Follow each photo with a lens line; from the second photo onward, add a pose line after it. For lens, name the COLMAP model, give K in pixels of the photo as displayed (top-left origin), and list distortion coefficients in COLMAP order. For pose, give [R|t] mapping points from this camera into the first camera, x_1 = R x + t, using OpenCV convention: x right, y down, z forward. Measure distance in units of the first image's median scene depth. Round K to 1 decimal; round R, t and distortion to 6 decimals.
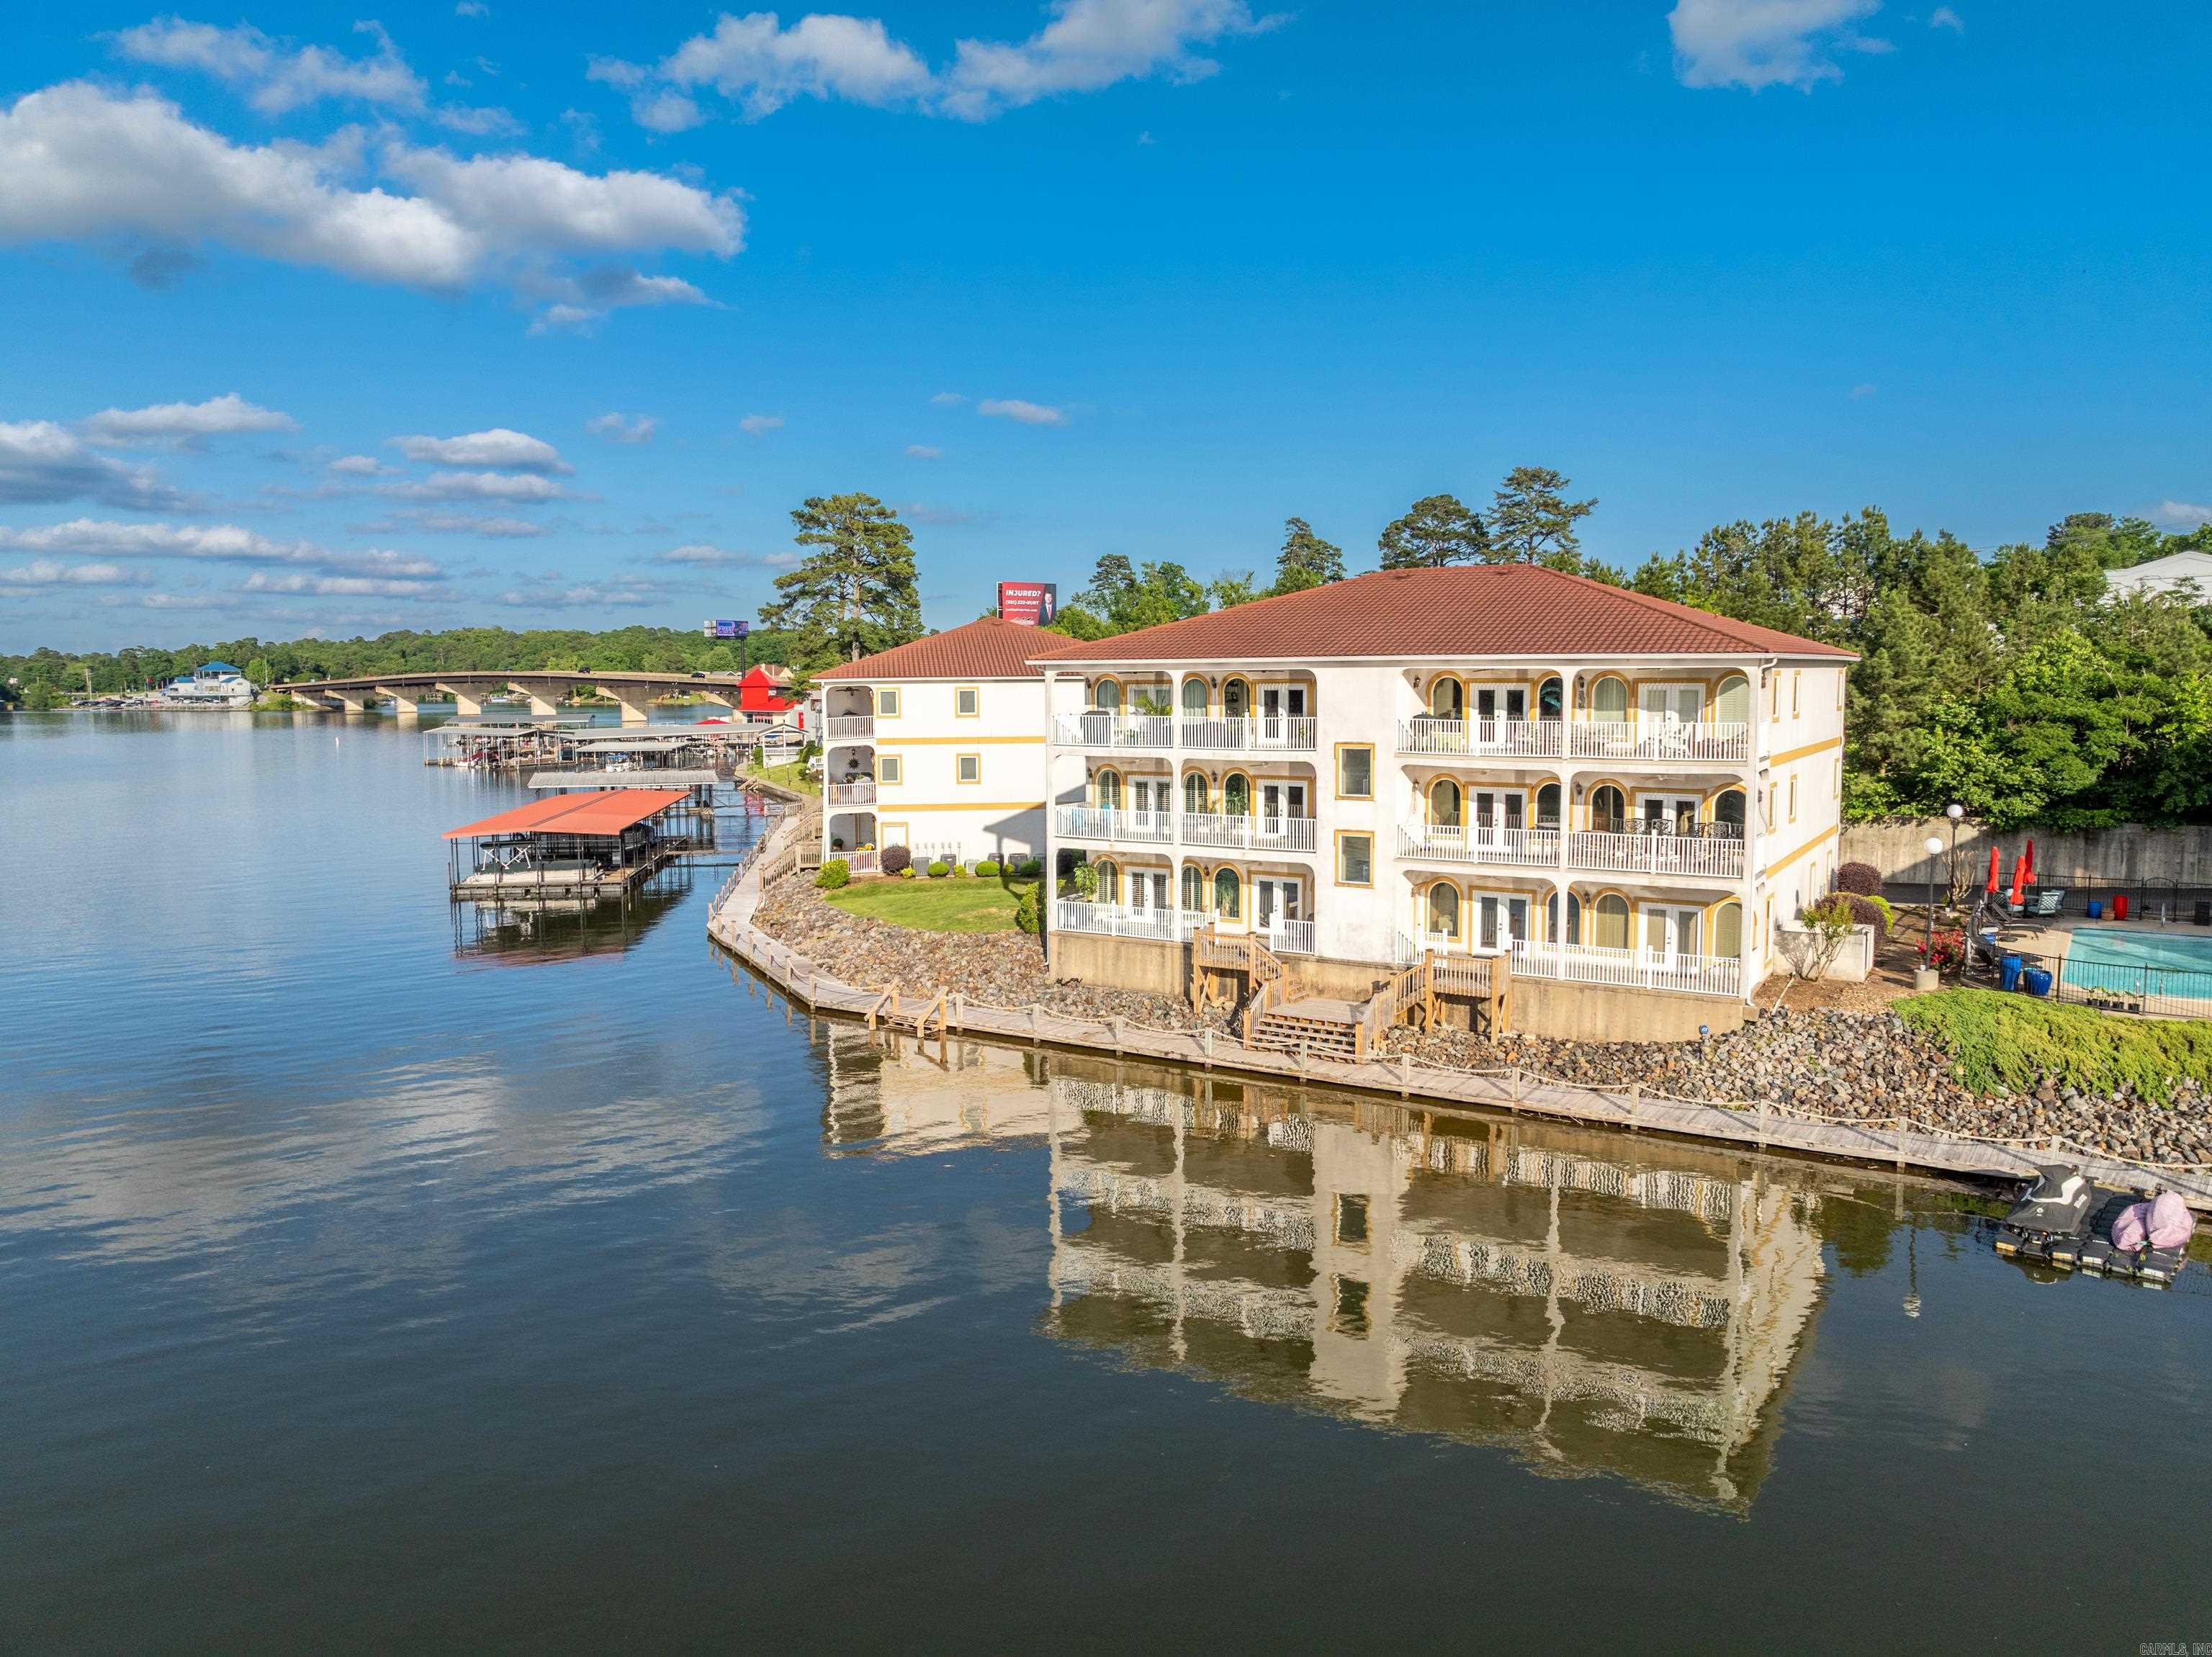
lens RADIAL K [[1556.4, 0, 1099.7], [0, 1556.4, 824.0], [0, 0, 1]] dist [-0.026842, 0.000777]
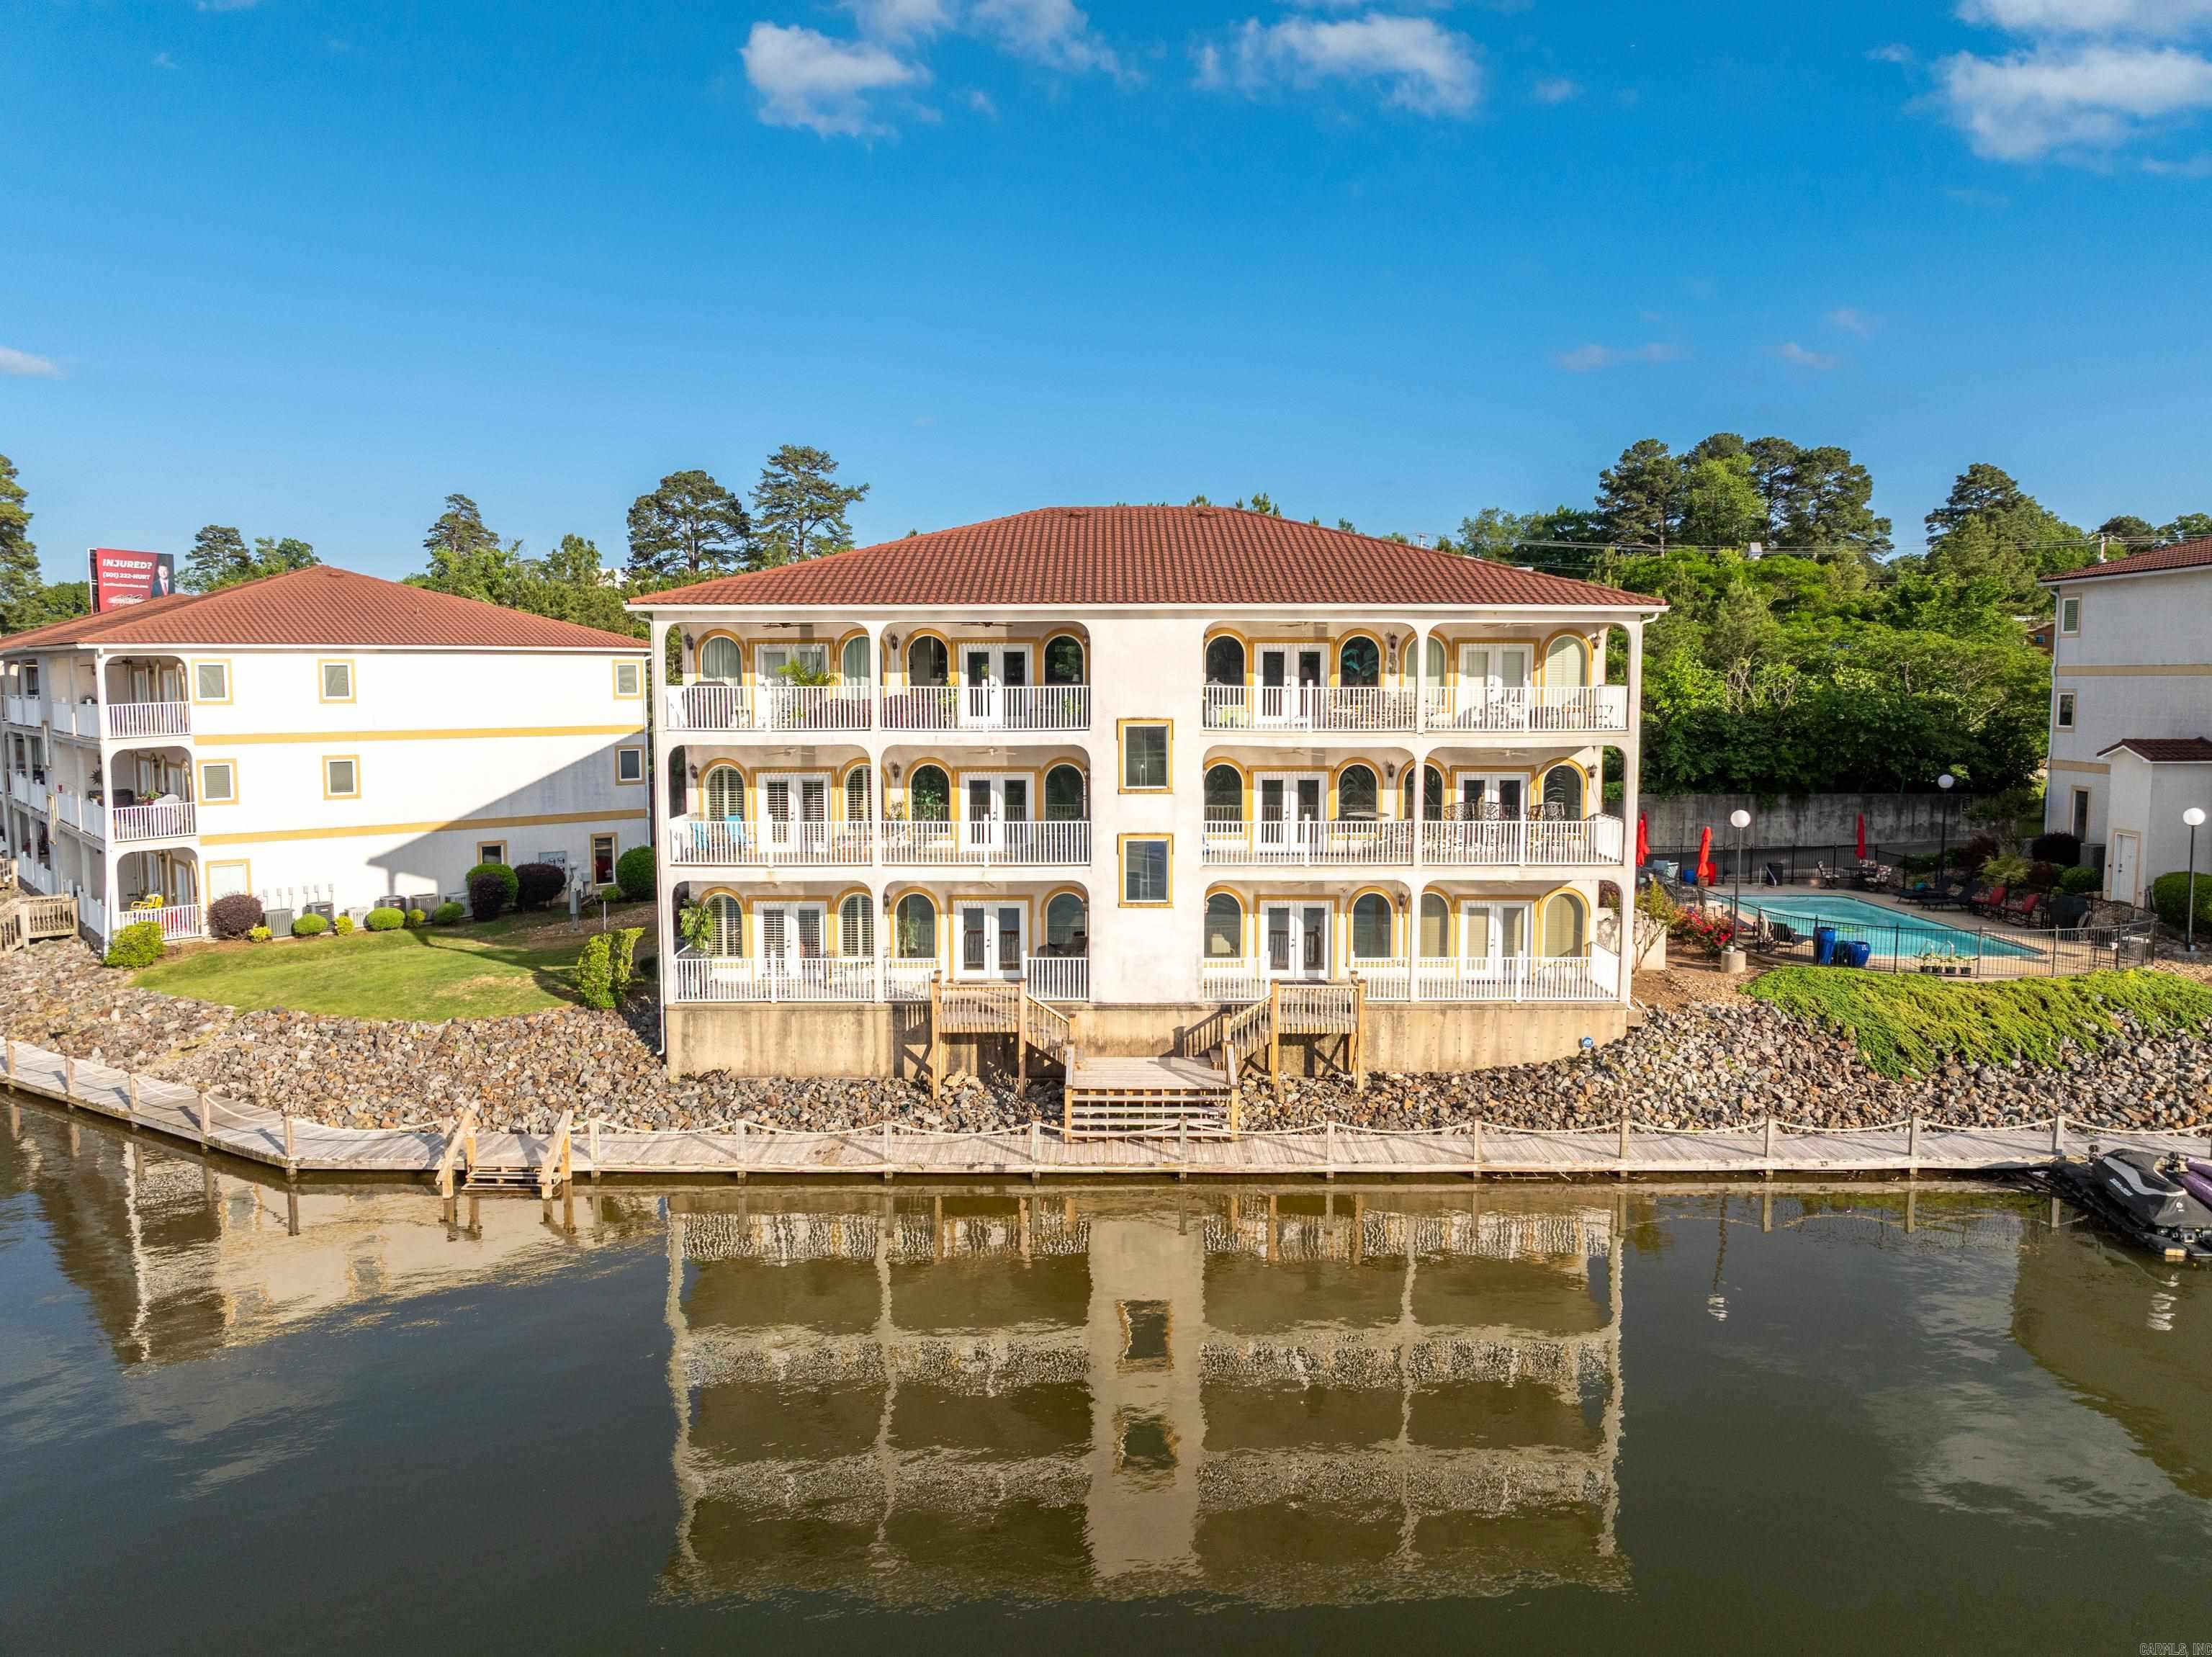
lens RADIAL K [[1556.4, 0, 1110.9], [0, 1556.4, 831.1], [0, 0, 1]] dist [-0.026842, 0.000777]
pose [[0.842208, -0.047021, 0.537099, -0.244578], [0.046198, 0.998820, 0.015002, -0.008653], [-0.537170, 0.012178, 0.843386, 0.342787]]
